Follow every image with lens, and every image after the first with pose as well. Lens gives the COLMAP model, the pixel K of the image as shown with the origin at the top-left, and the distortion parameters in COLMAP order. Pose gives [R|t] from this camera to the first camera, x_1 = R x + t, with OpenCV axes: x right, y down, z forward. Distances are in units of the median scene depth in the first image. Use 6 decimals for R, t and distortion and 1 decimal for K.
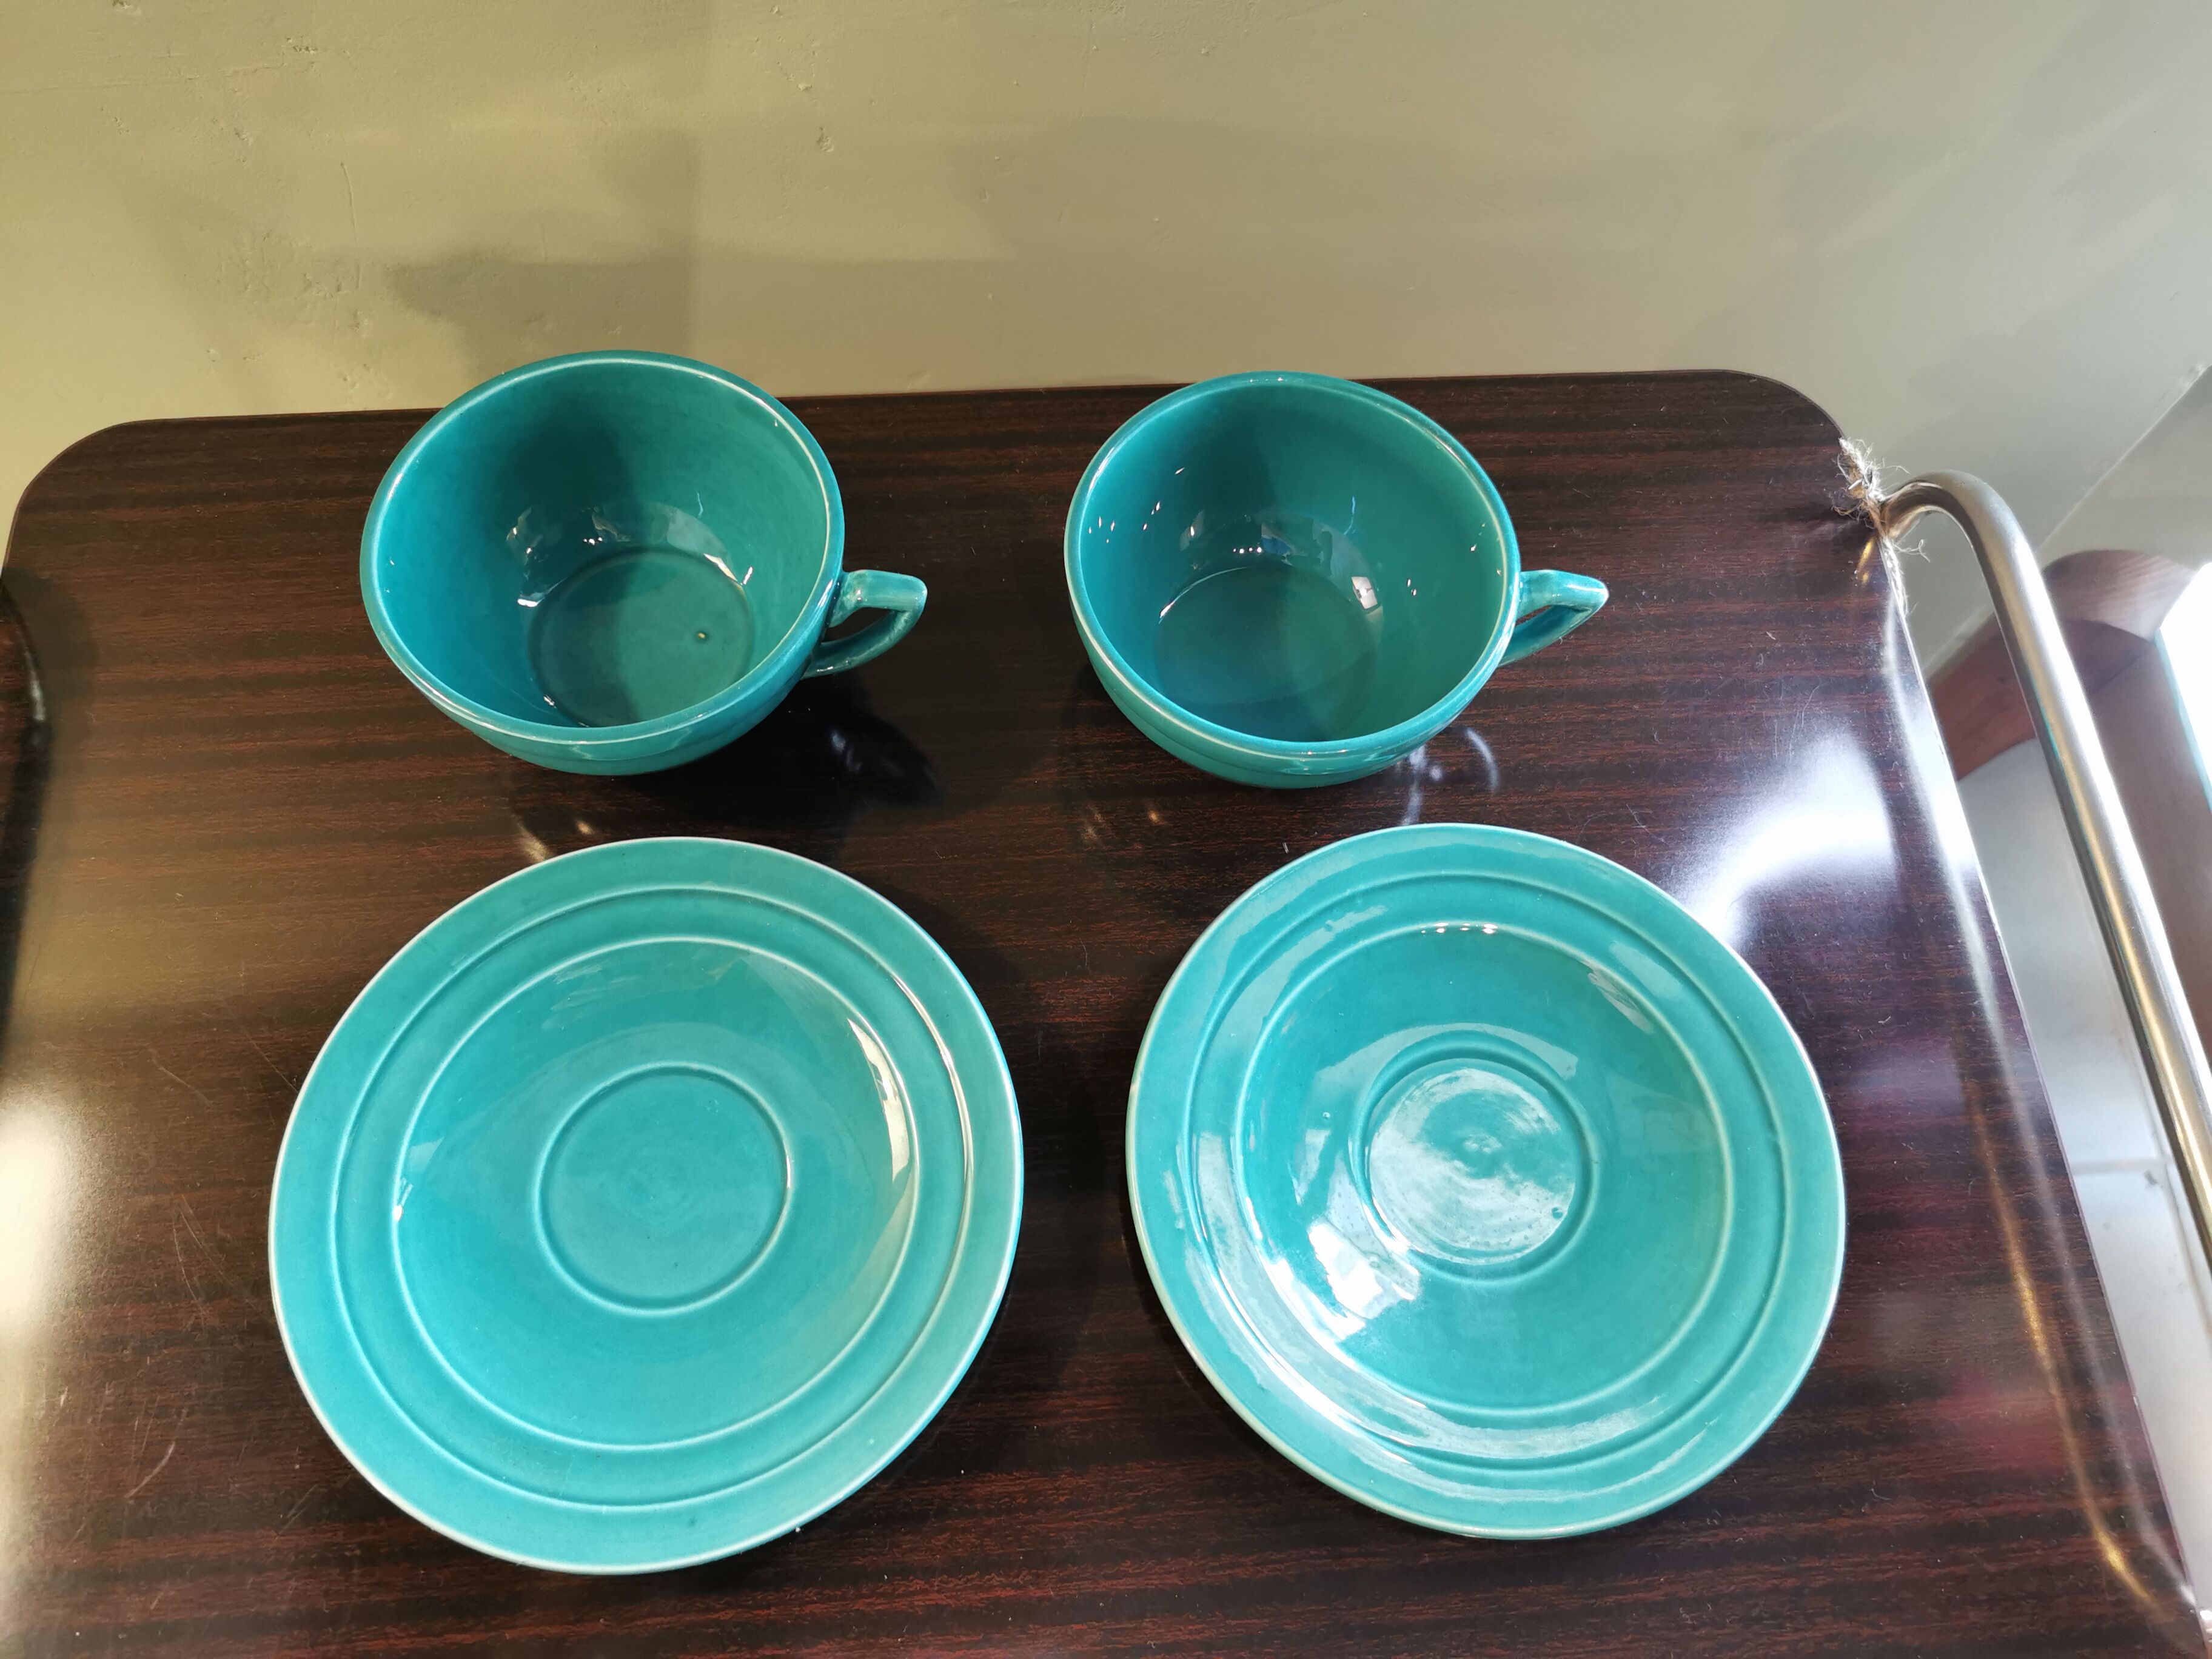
lens RADIAL K [[1735.7, 0, 1101.0], [0, 1735.7, 881.2], [0, 0, 1]] dist [0.039310, -0.079753]
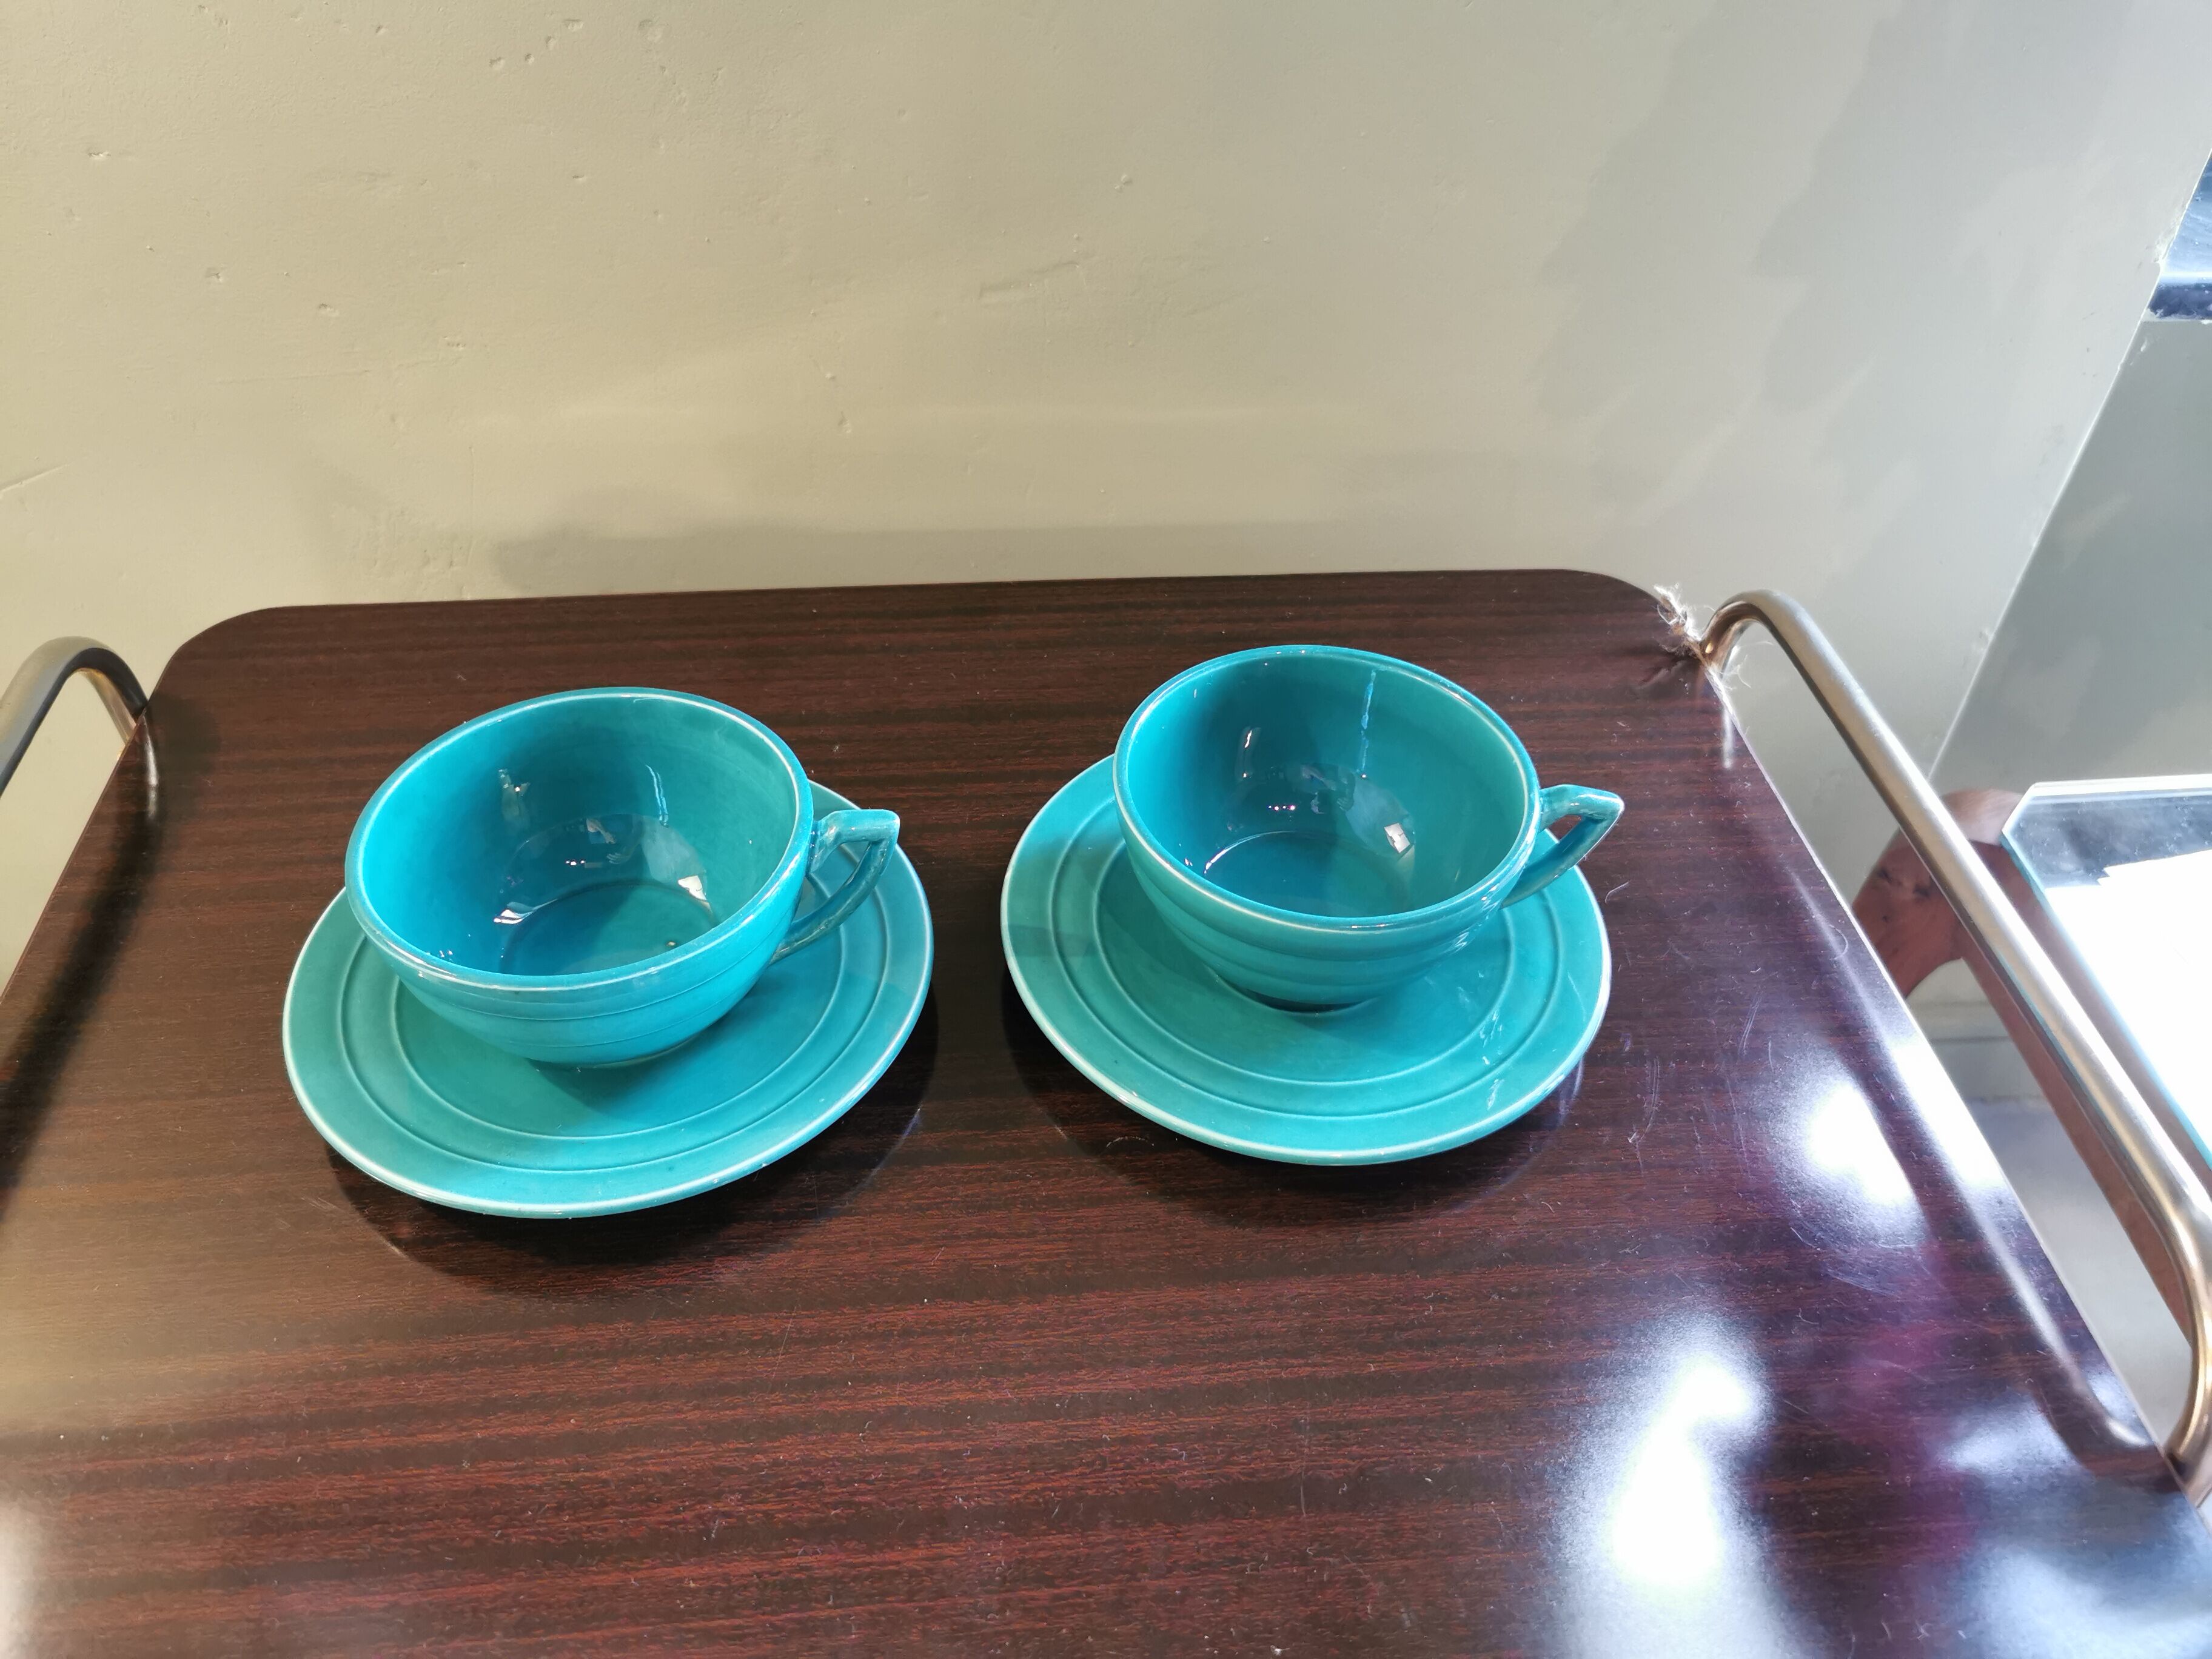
lens RADIAL K [[1735.7, 0, 1098.9], [0, 1735.7, 840.1], [0, 0, 1]] dist [0.039310, -0.079753]
pose [[0.999687, -0.024962, -0.001554, 0.029384], [0.022149, 0.912489, -0.408502, 0.450470], [0.011615, 0.408340, 0.912756, -0.064362]]
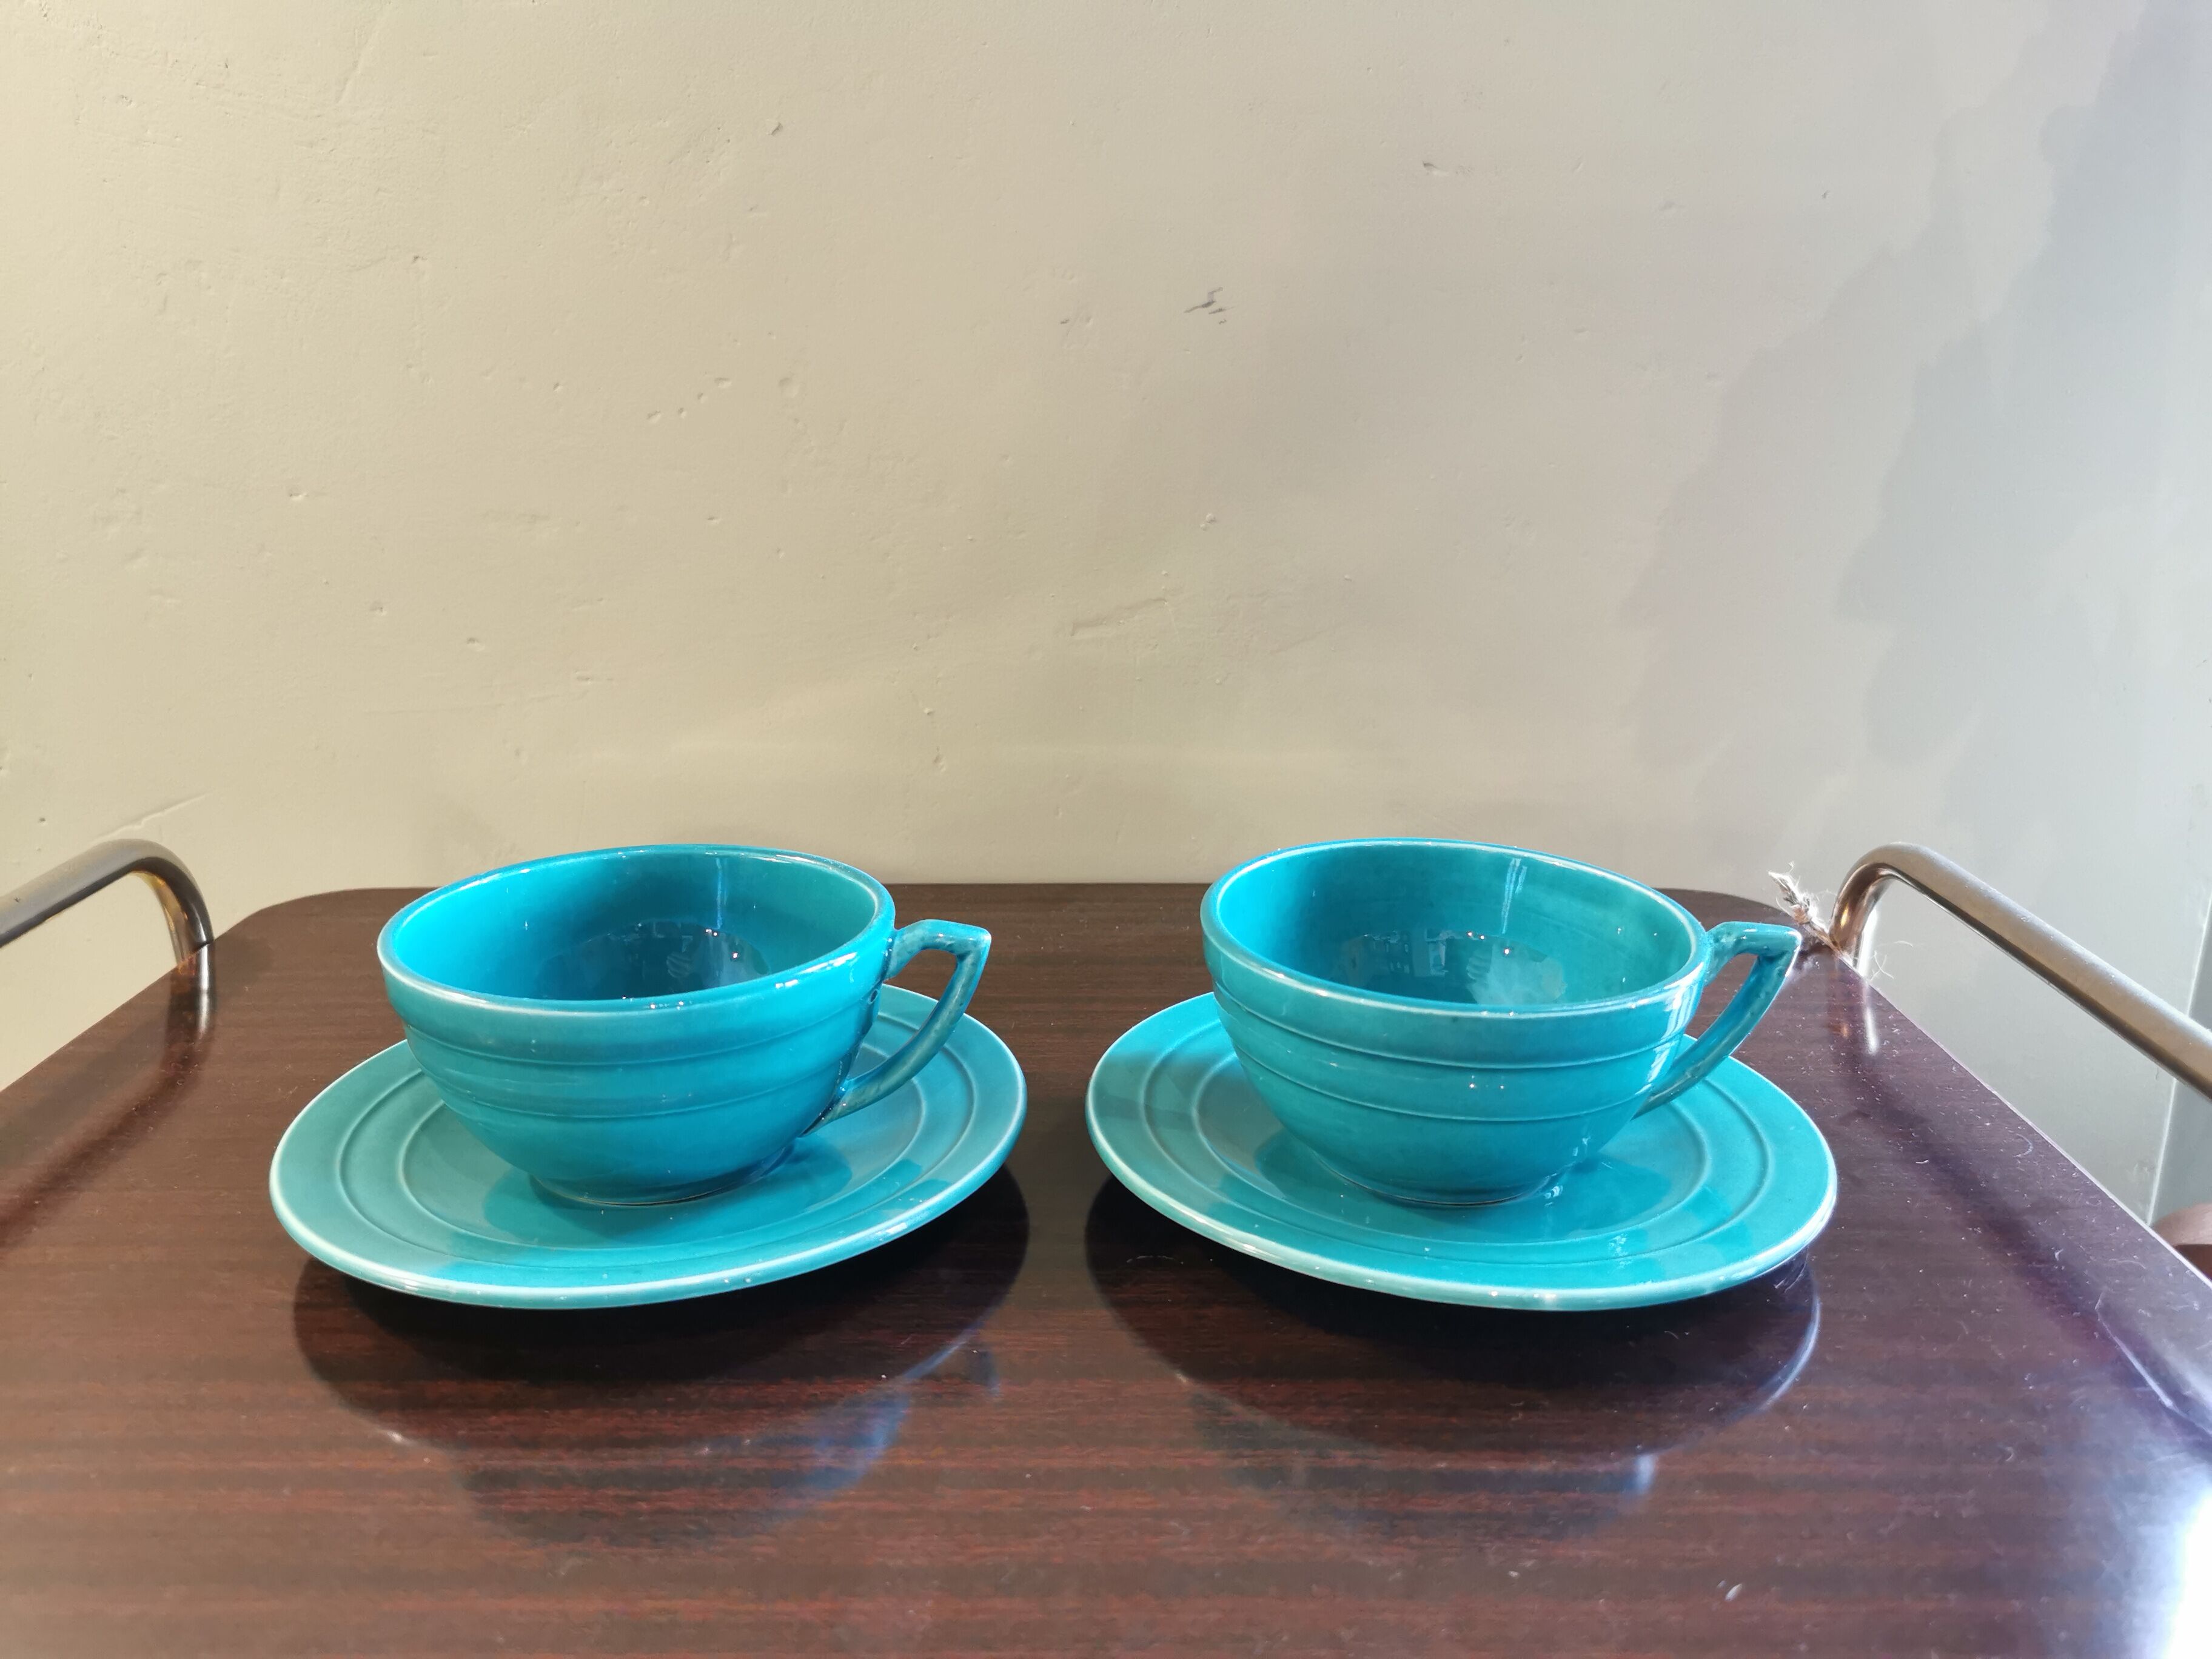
lens RADIAL K [[1735.7, 0, 1099.7], [0, 1735.7, 827.9], [0, 0, 1]] dist [0.039310, -0.079753]
pose [[0.995574, -0.022291, -0.091298, 0.095794], [-0.055339, 0.646134, -0.761215, 0.705064], [0.075959, 0.762899, 0.642041, 0.220324]]
